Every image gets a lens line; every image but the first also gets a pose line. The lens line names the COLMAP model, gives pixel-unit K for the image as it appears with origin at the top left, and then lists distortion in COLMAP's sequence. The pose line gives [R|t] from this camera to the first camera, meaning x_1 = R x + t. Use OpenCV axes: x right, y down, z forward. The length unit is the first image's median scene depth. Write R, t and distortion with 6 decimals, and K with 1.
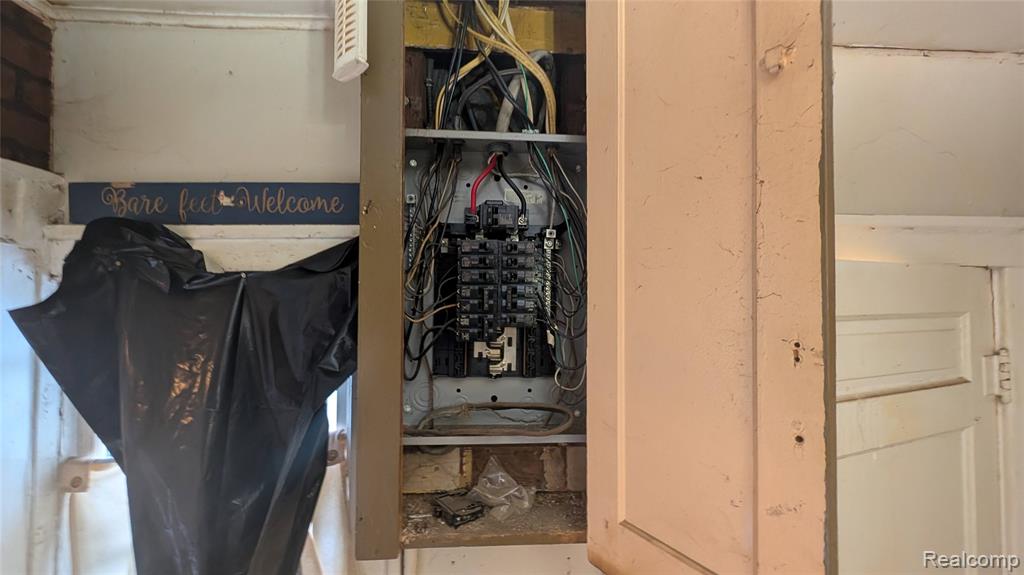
lens RADIAL K [[389.9, 0, 512.0], [0, 389.9, 287.5], [0, 0, 1]] dist [0.019047, -0.005431]
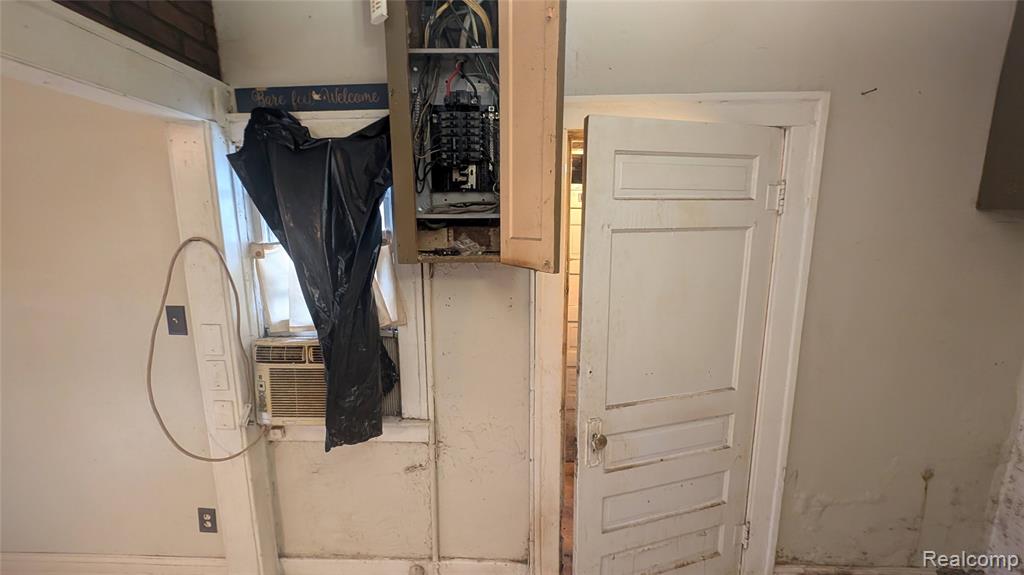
lens RADIAL K [[397.3, 0, 512.0], [0, 397.3, 287.5], [0, 0, 1]] dist [0.032084, -0.015356]
pose [[0.995807, 0.007326, -0.091186, 0.362983], [0.009593, 0.982930, 0.183731, 0.331419], [0.090976, -0.183835, 0.978738, -0.943024]]
